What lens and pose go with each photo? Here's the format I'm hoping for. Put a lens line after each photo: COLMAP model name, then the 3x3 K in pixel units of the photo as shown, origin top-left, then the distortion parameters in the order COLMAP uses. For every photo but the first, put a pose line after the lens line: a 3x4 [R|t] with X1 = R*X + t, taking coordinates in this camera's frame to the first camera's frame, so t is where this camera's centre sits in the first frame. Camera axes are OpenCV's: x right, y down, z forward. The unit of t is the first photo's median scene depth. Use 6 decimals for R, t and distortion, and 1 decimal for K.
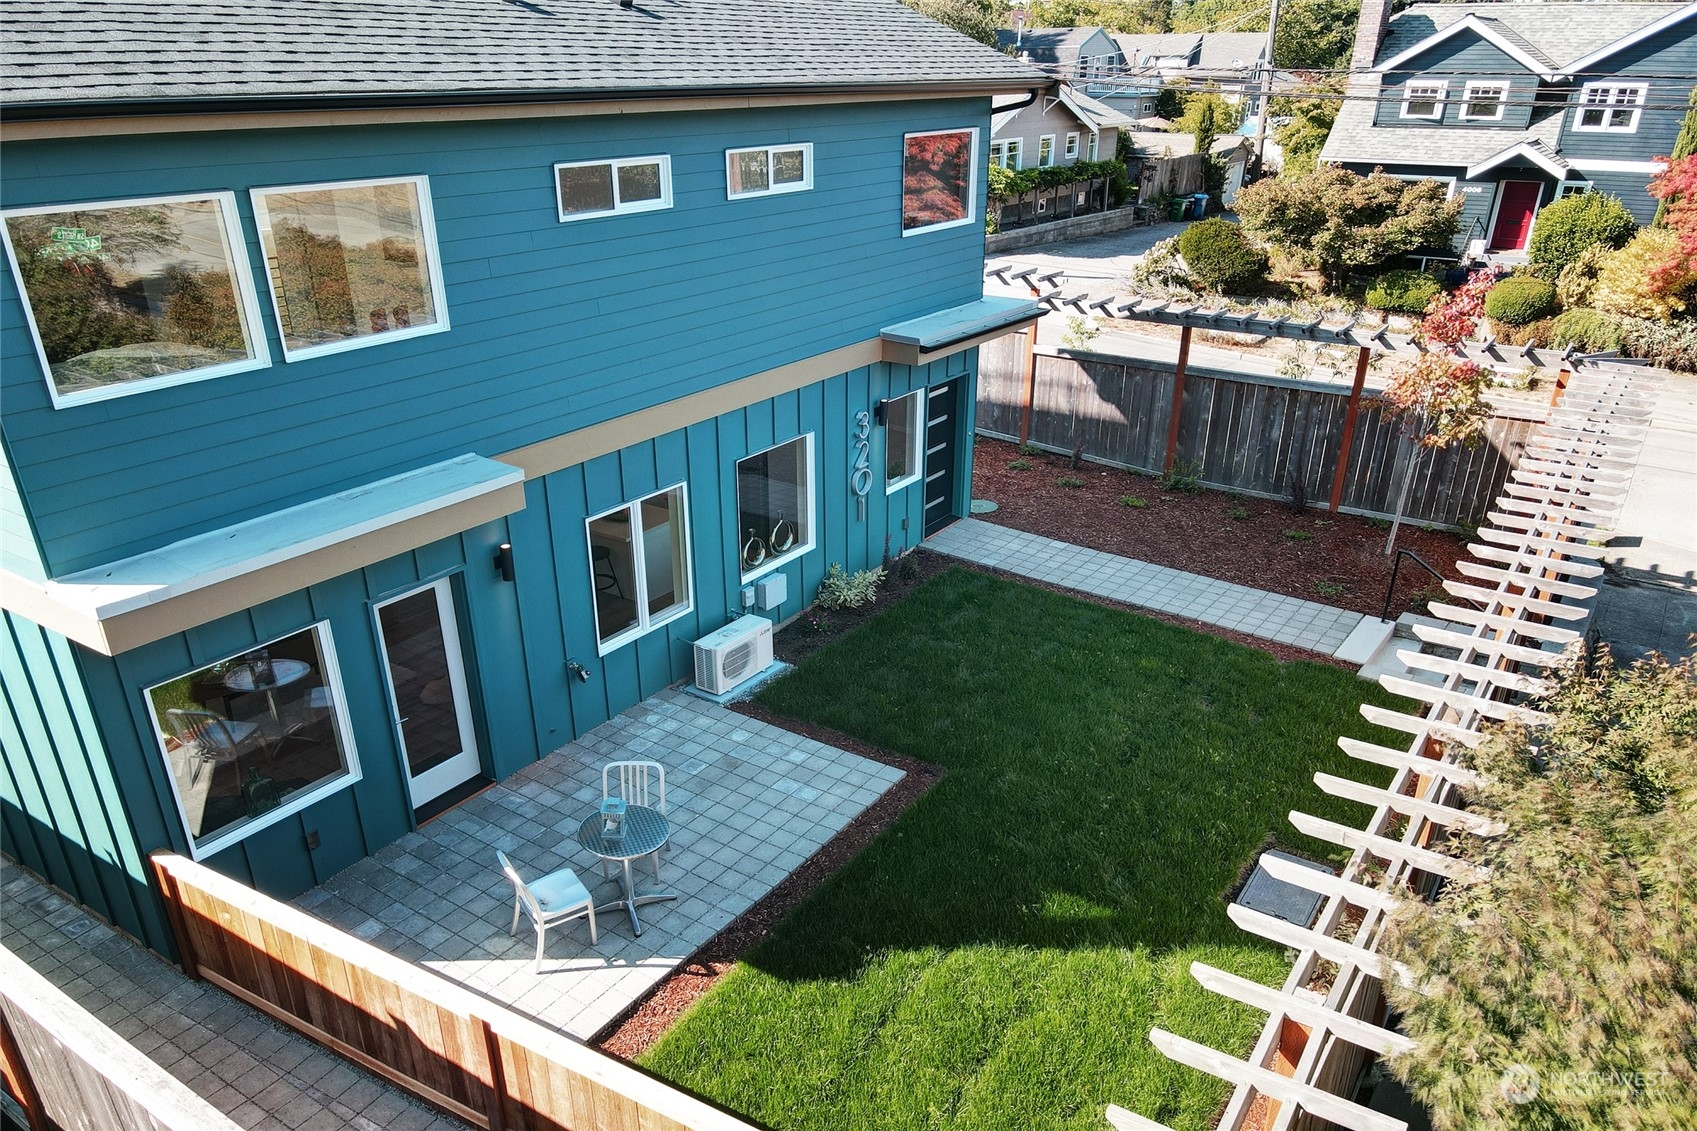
lens RADIAL K [[1246.3, 0, 848.5], [0, 1246.3, 565.5], [0, 0, 1]] dist [0.049674, -0.000741]
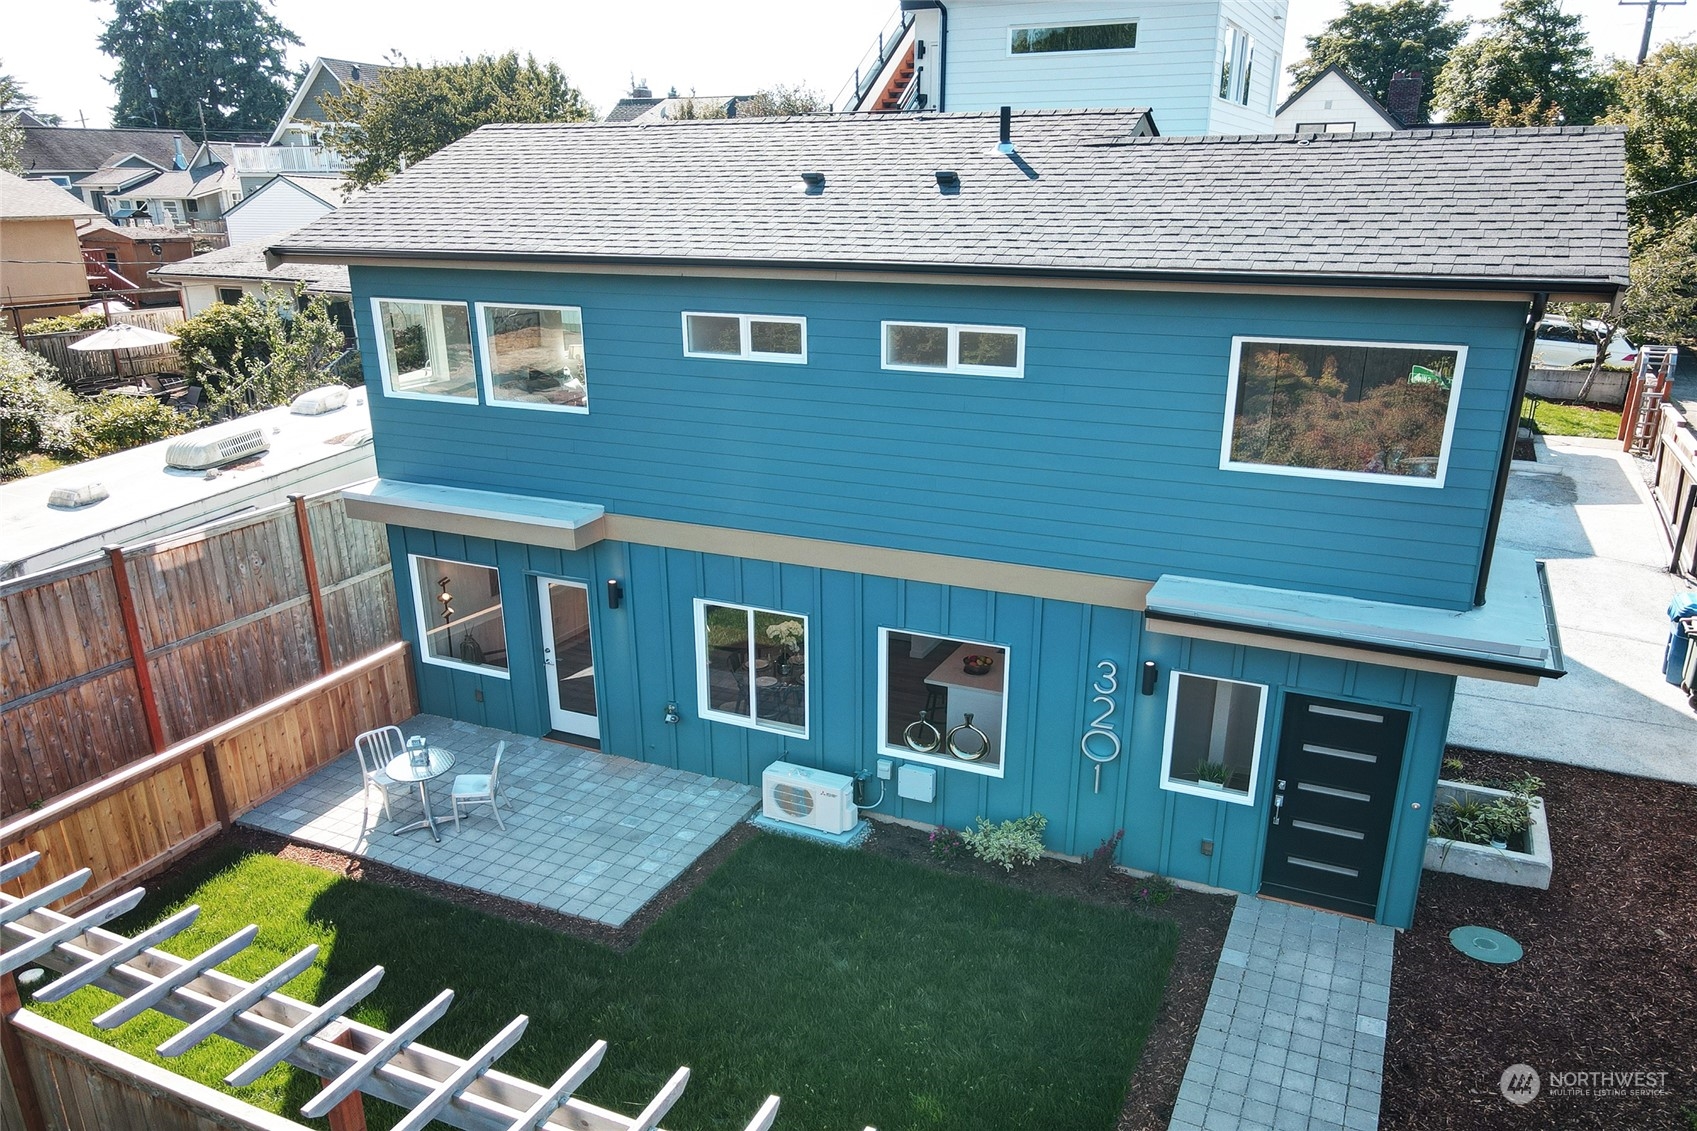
lens RADIAL K [[1246.3, 0, 848.5], [0, 1246.3, 565.5], [0, 0, 1]] dist [0.049674, -0.000741]
pose [[0.169036, 0.280135, -0.944961, 0.845923], [-0.372508, 0.905802, 0.201891, -0.326265], [0.912505, 0.317878, 0.257466, 0.736291]]
